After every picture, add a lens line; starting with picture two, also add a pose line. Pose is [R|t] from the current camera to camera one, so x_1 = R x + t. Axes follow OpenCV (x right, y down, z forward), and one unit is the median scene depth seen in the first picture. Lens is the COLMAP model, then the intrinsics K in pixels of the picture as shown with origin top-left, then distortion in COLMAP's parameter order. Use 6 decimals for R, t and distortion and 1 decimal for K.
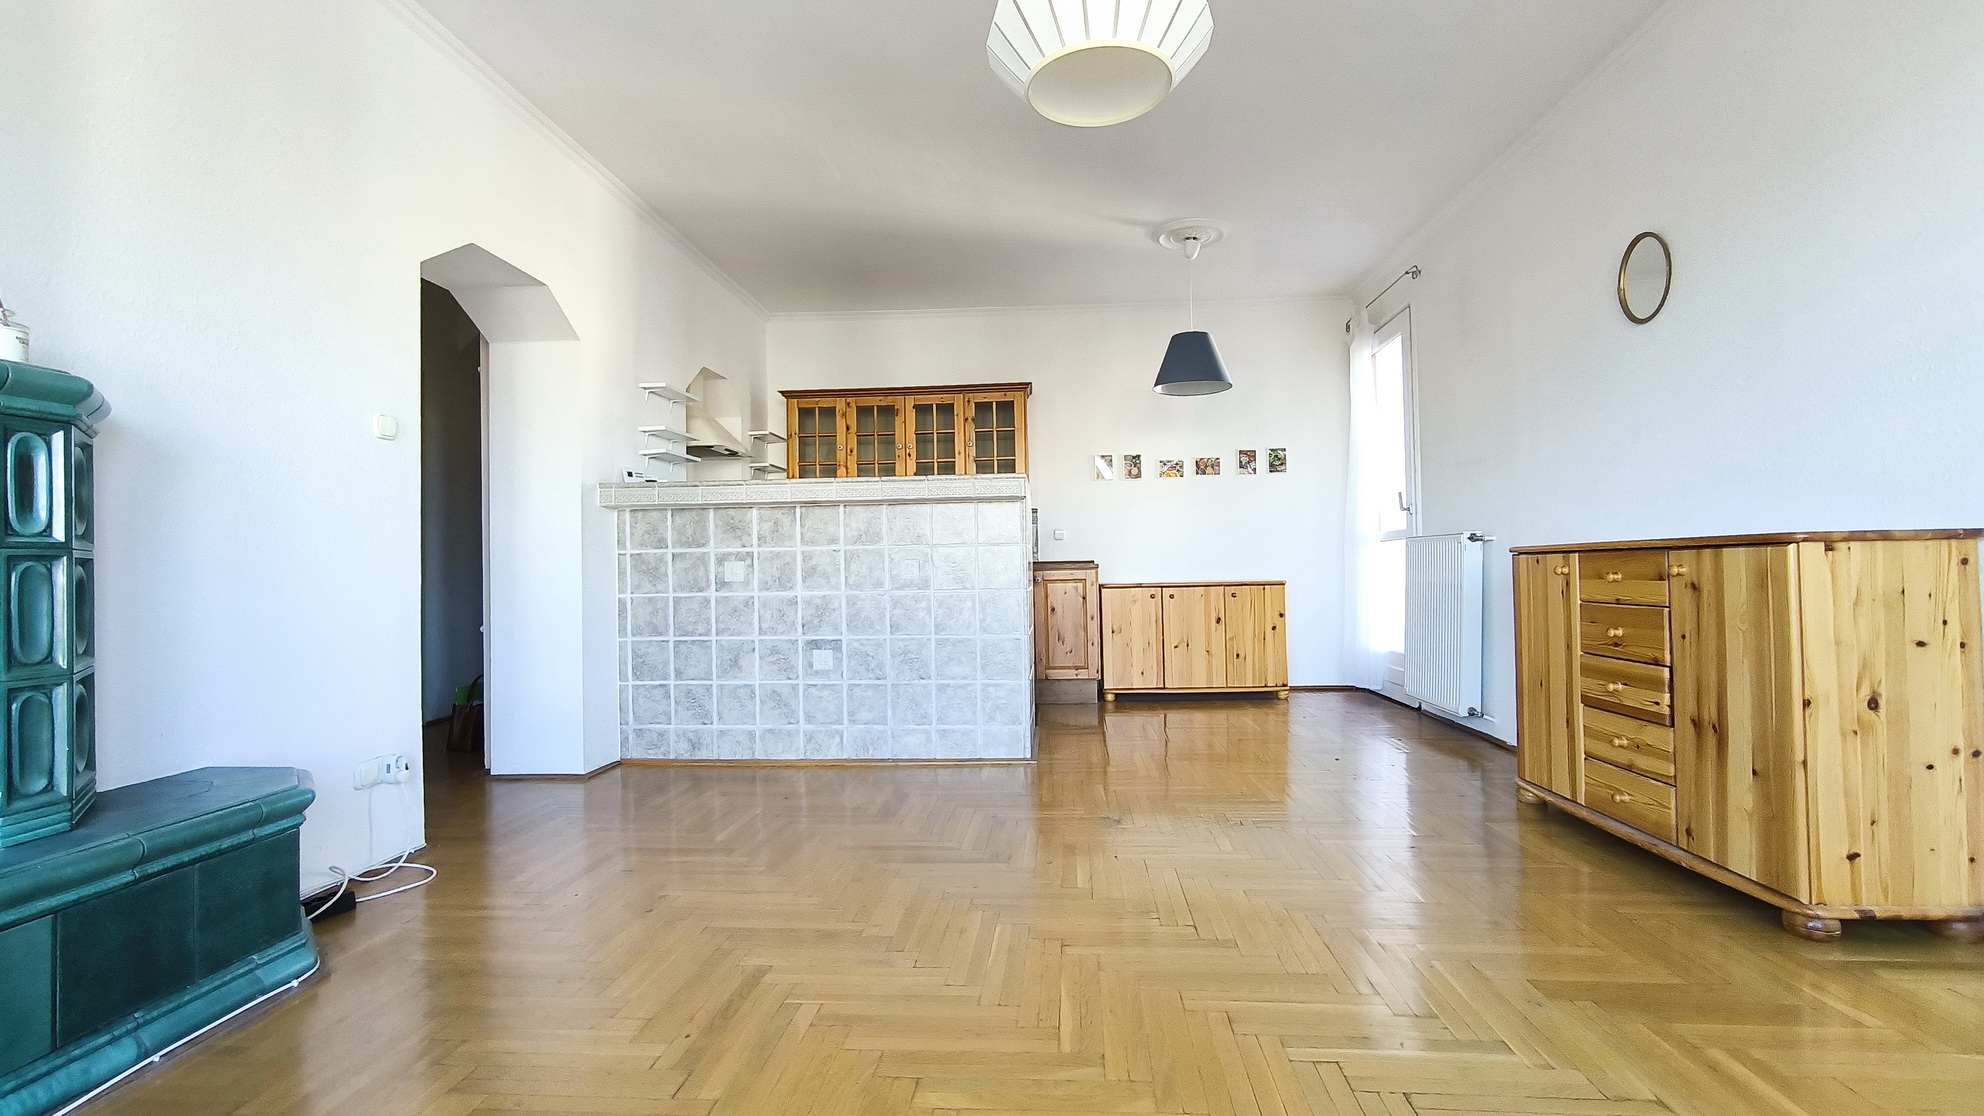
lens RADIAL K [[841.2, 0, 992.0], [0, 841.2, 558.0], [0, 0, 1]] dist [-0.037120, 0.017239]
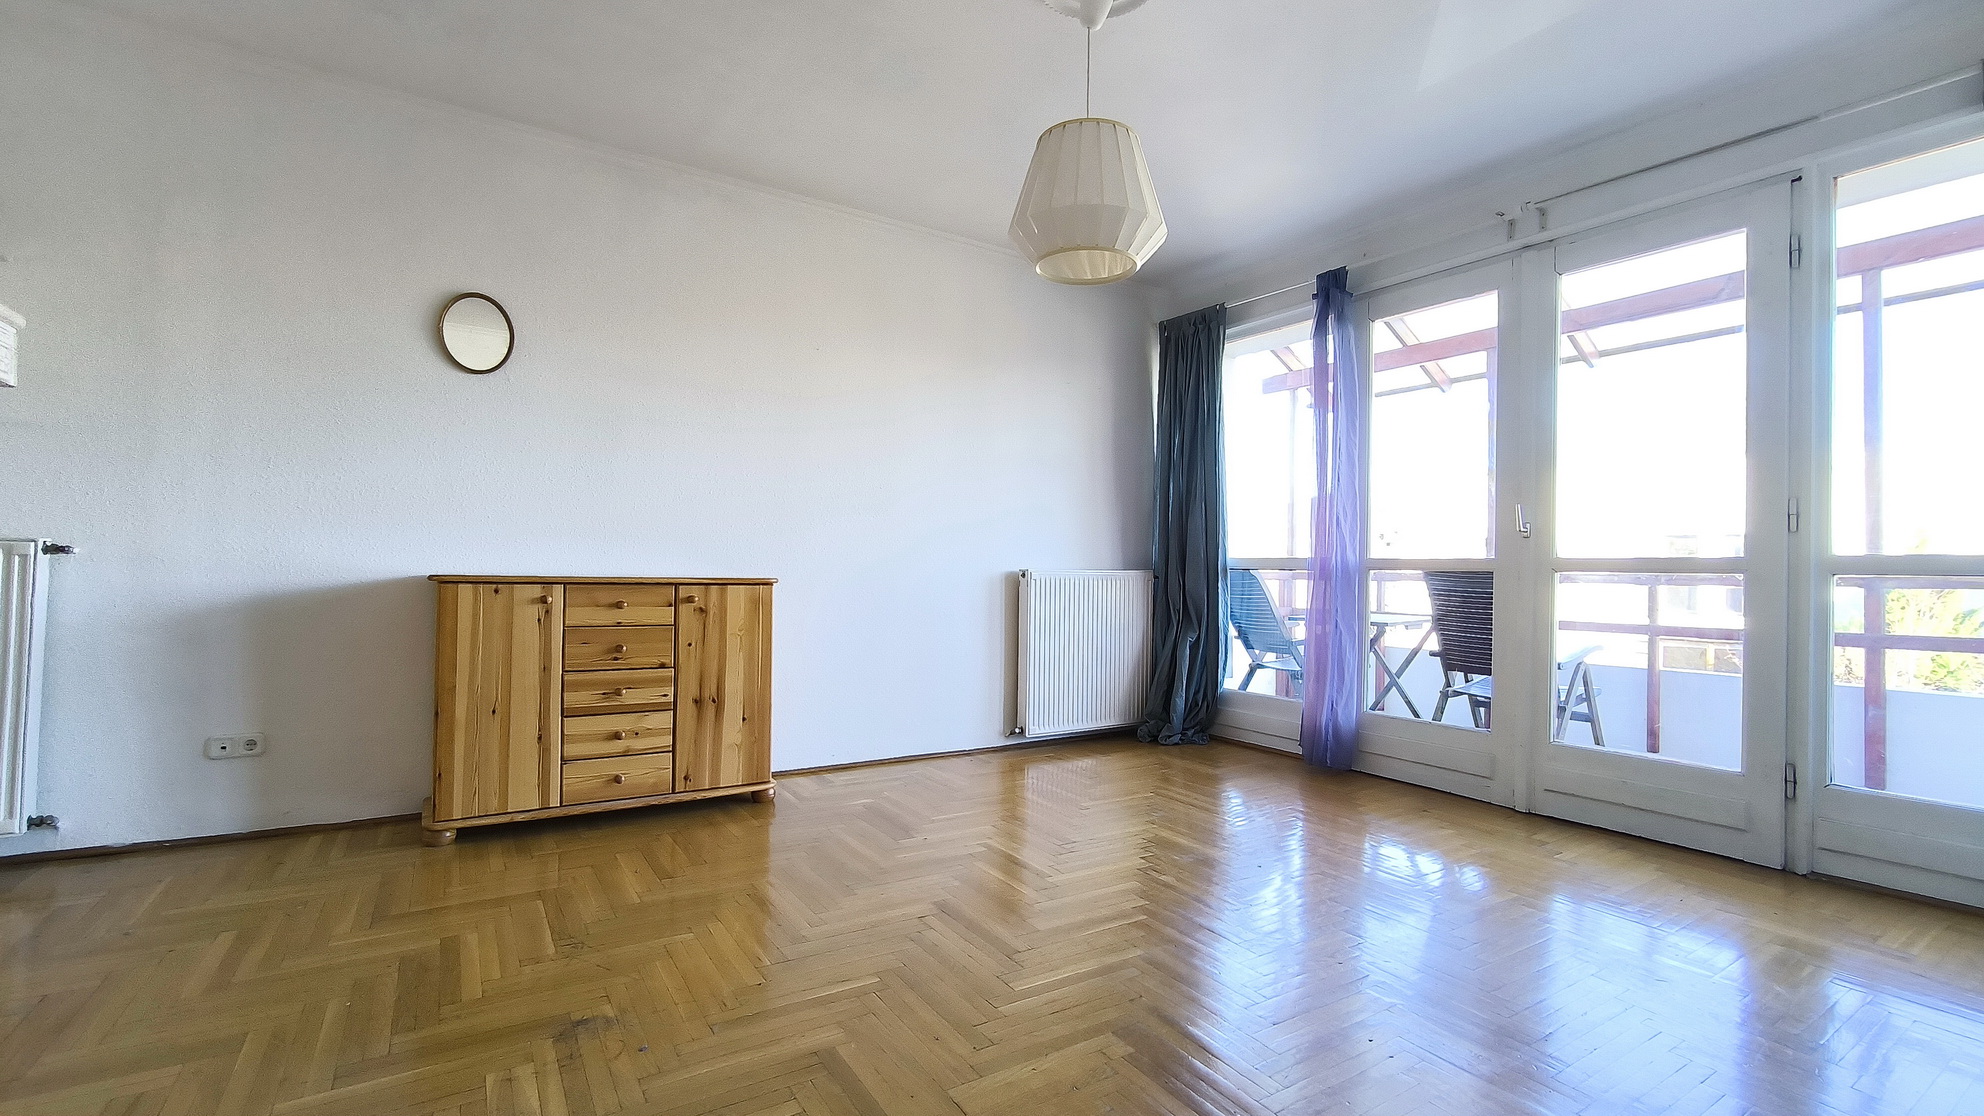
lens RADIAL K [[847.6, 0, 980.2], [0, 847.6, 548.1], [0, 0, 1]] dist [-0.000665, -0.000168]
pose [[-0.601405, 0.022678, 0.798623, -0.676348], [-0.024667, 0.998594, -0.046931, -0.018470], [-0.798564, -0.047924, -0.599999, 1.480025]]
